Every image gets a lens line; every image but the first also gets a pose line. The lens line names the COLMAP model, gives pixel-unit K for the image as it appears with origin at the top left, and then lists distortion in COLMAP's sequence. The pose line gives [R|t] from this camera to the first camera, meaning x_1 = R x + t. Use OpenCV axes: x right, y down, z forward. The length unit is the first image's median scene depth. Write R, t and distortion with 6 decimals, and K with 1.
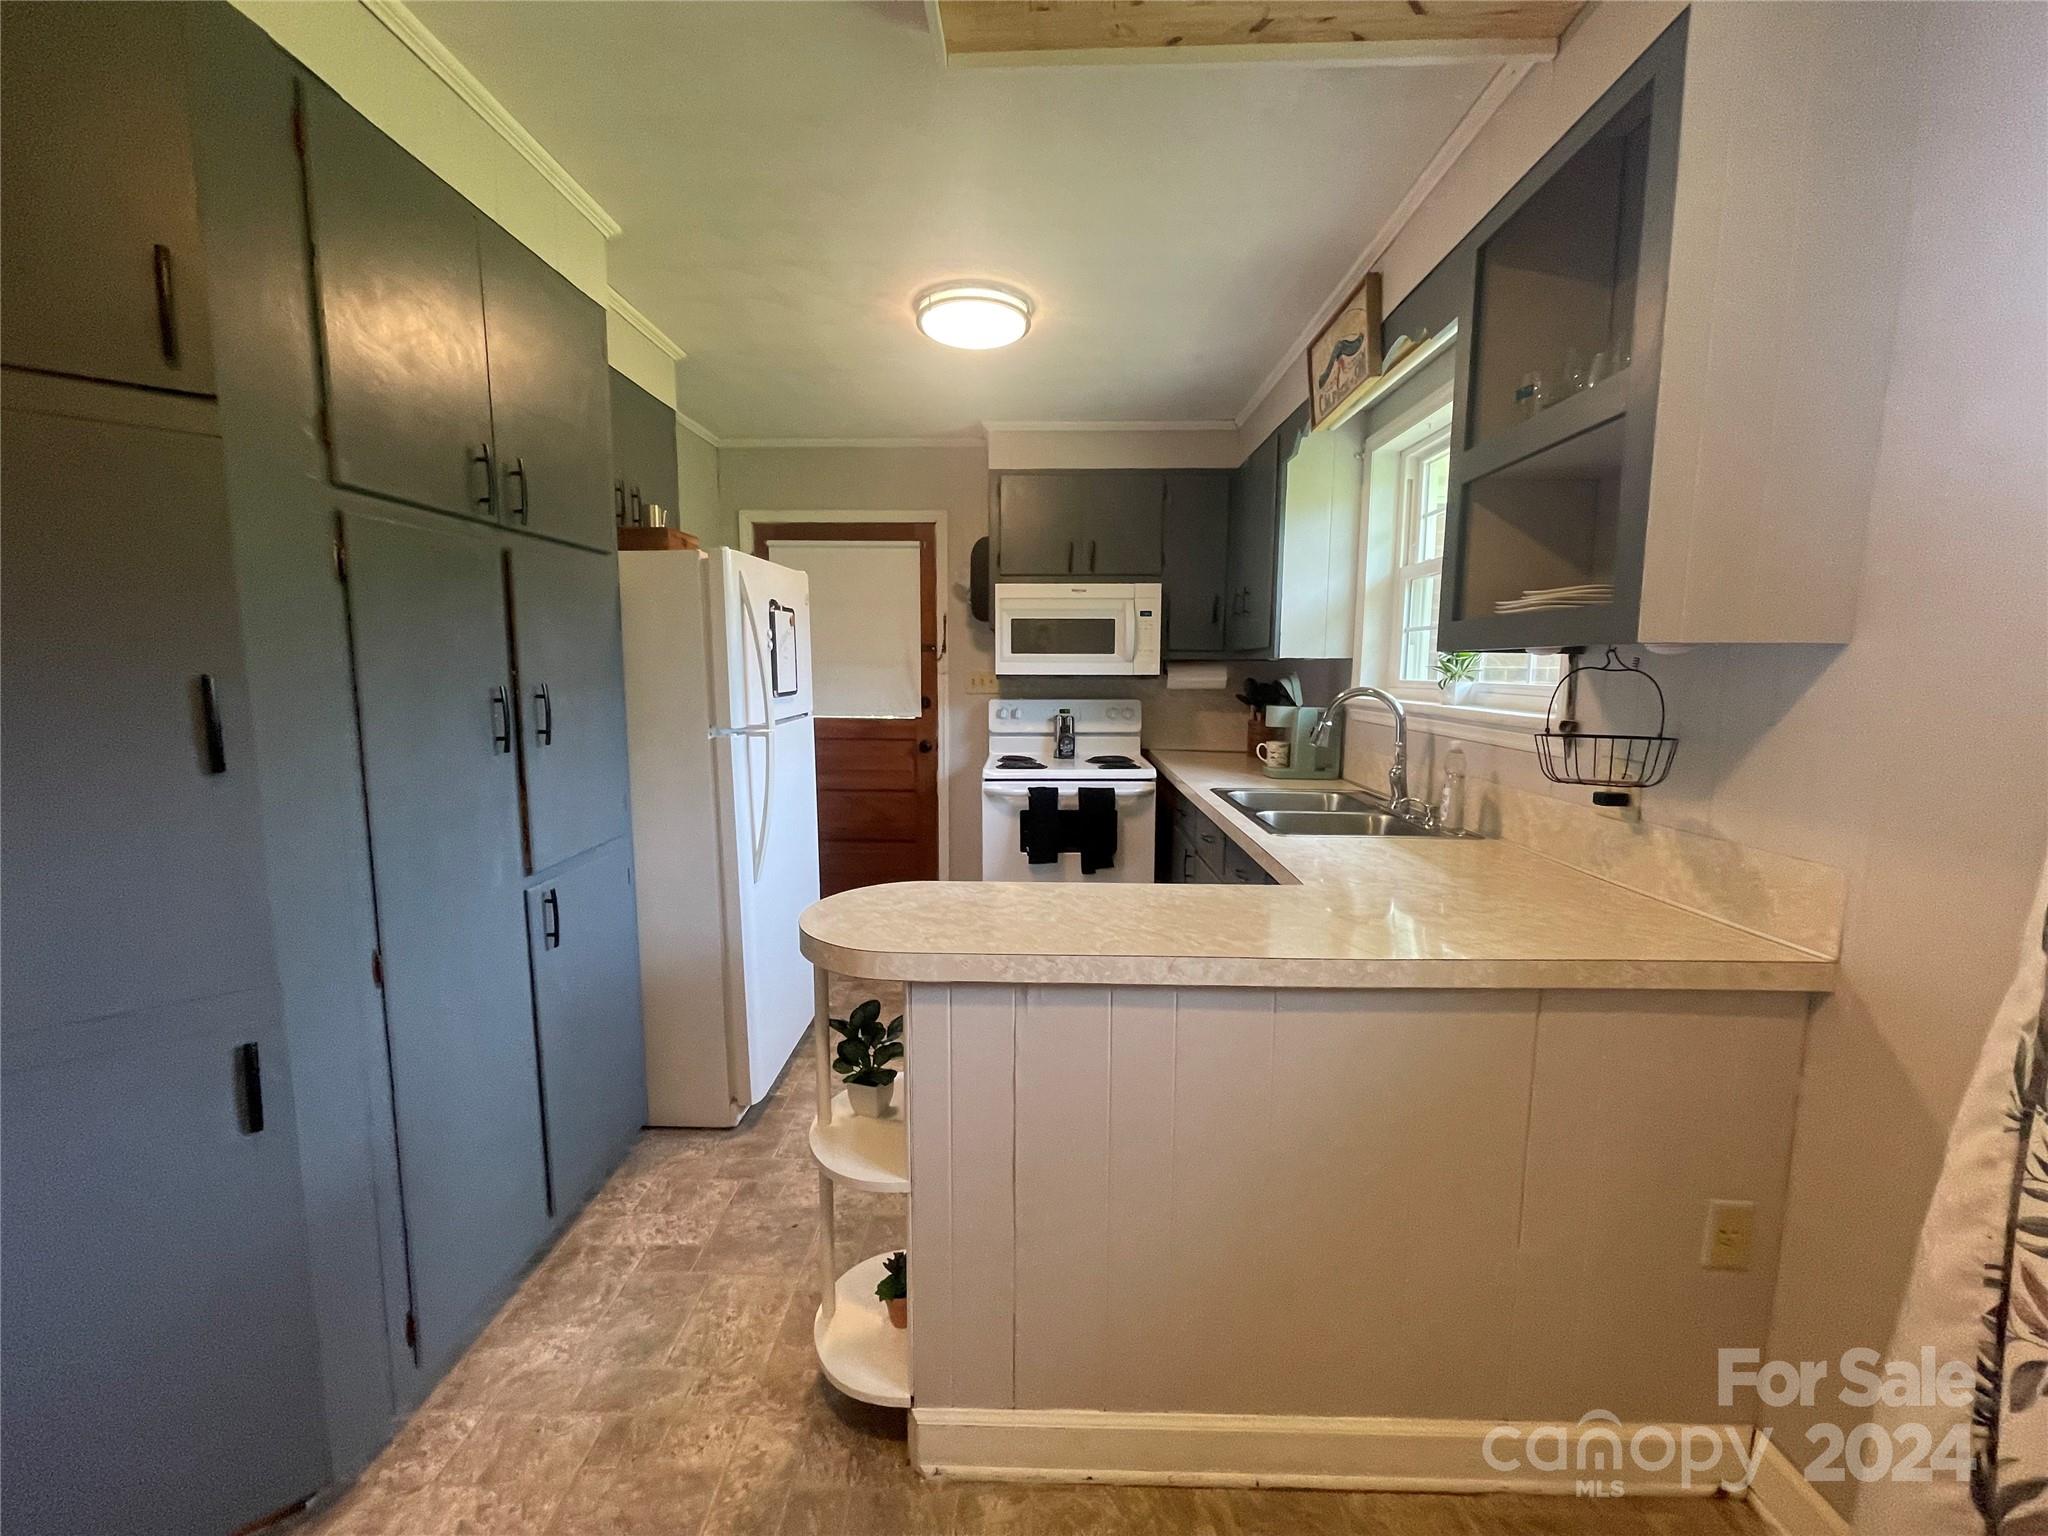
lens RADIAL K [[819.5, 0, 1022.8], [0, 819.5, 763.7], [0, 0, 1]] dist [-0.006795, 0.000684]
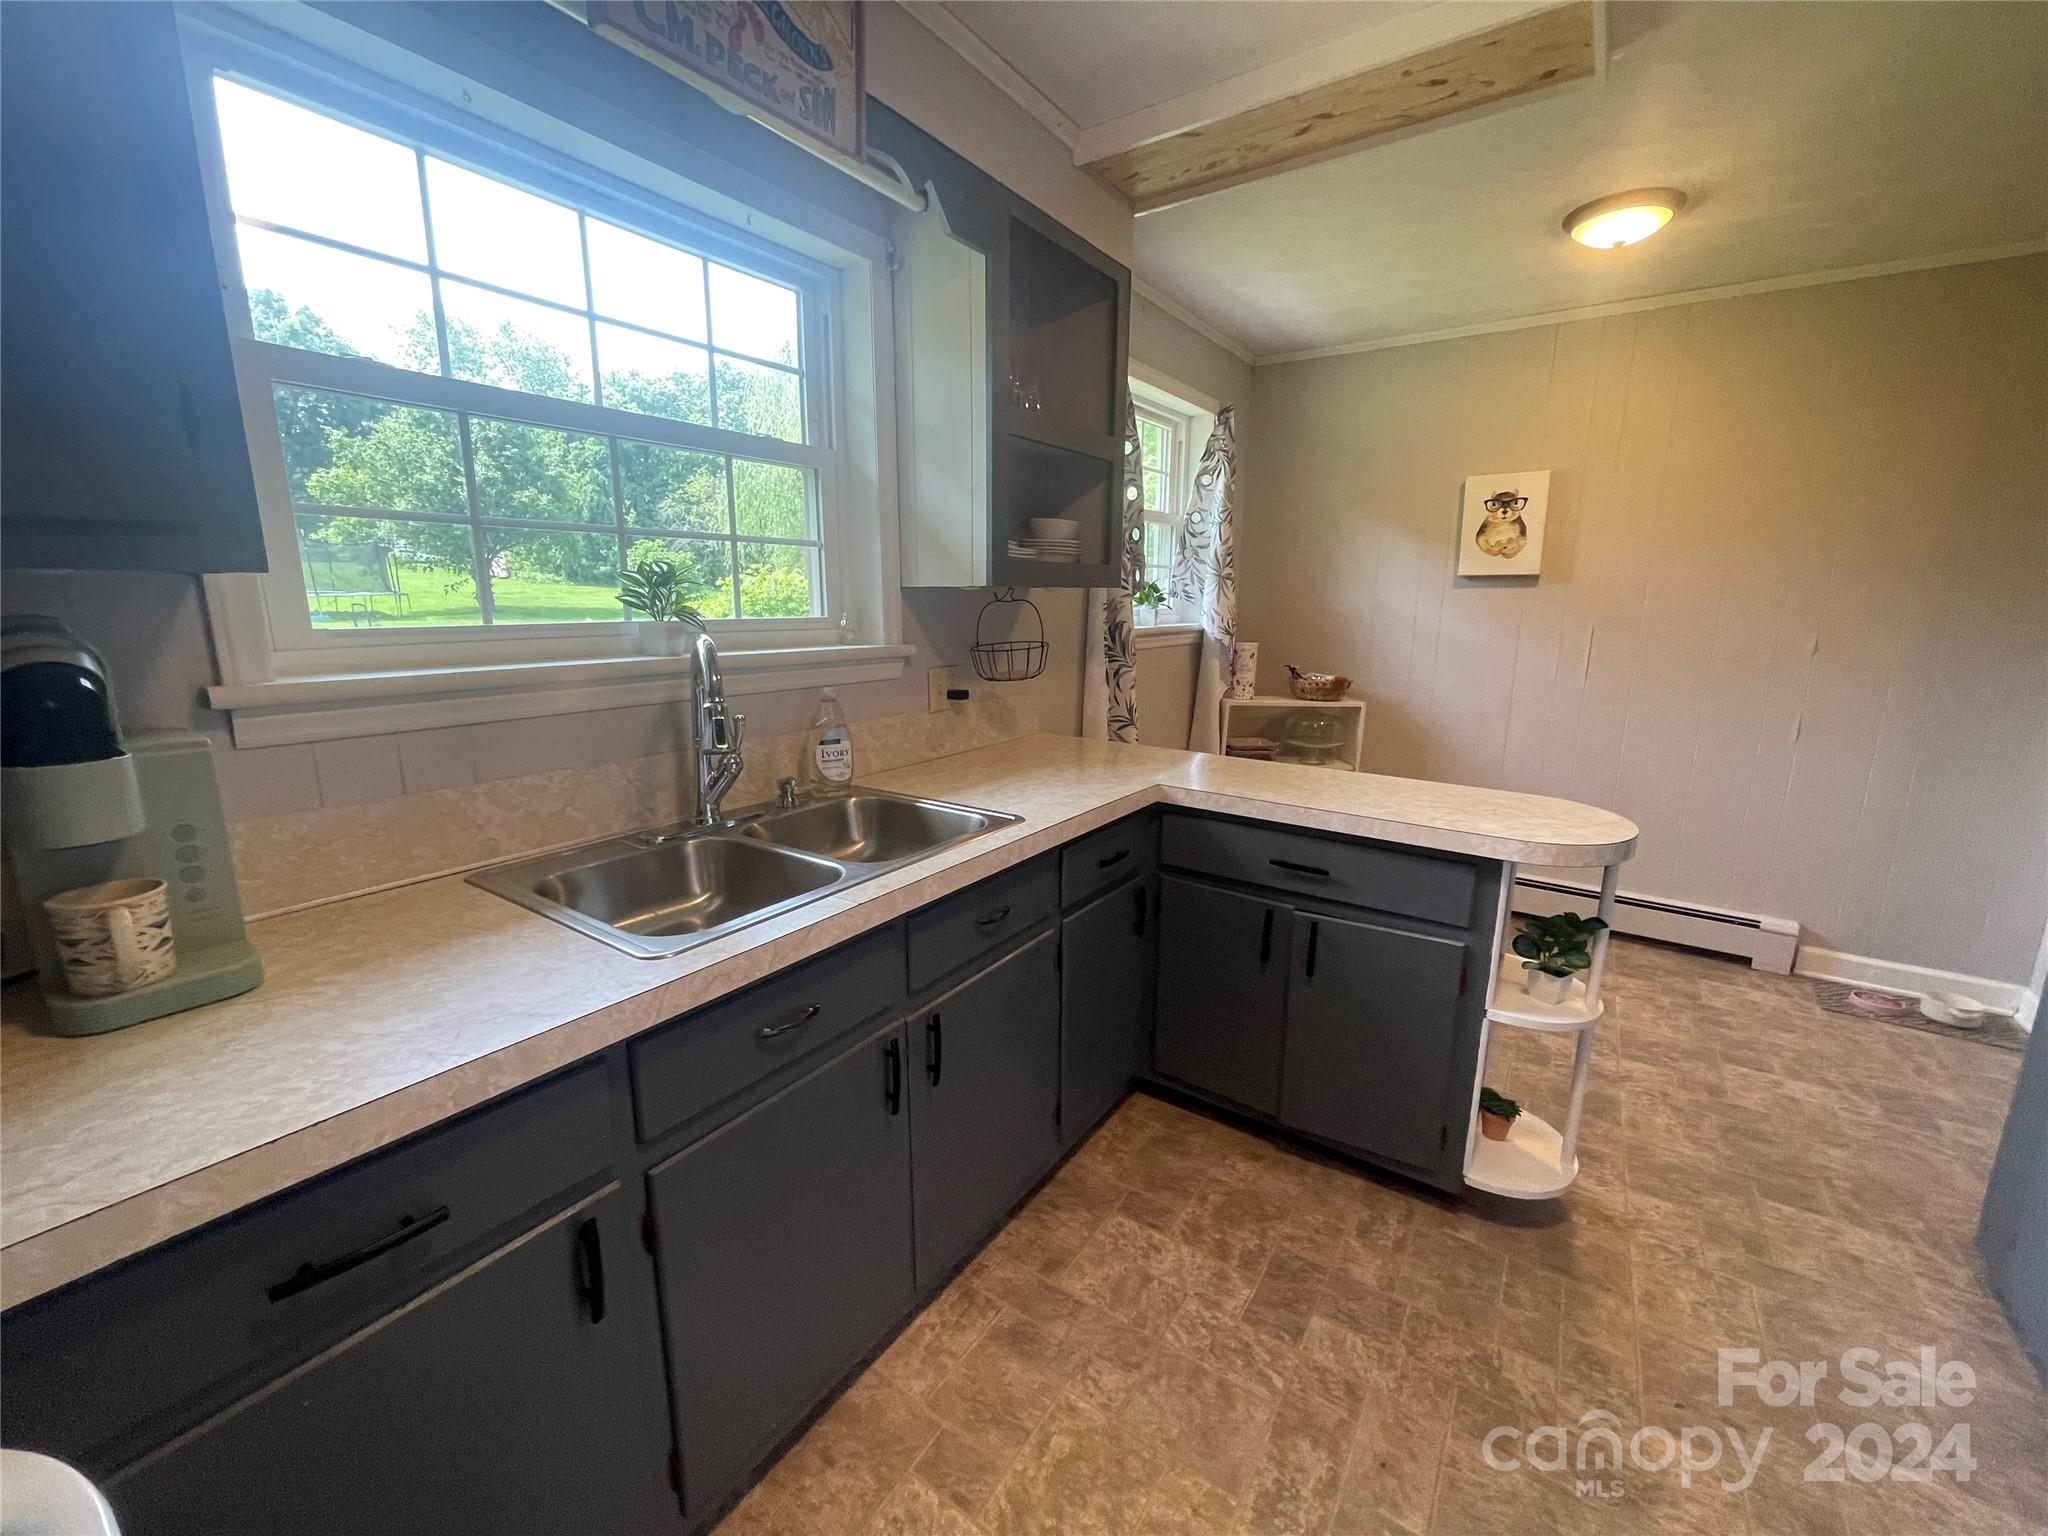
lens RADIAL K [[819.5, 0, 1023.8], [0, 819.5, 766.2], [0, 0, 1]] dist [-0.006795, 0.000684]
pose [[-0.834786, -0.118432, 0.537686, -0.126638], [0.058011, 0.952235, 0.299806, -0.318514], [-0.547510, 0.281466, -0.788042, 2.734306]]
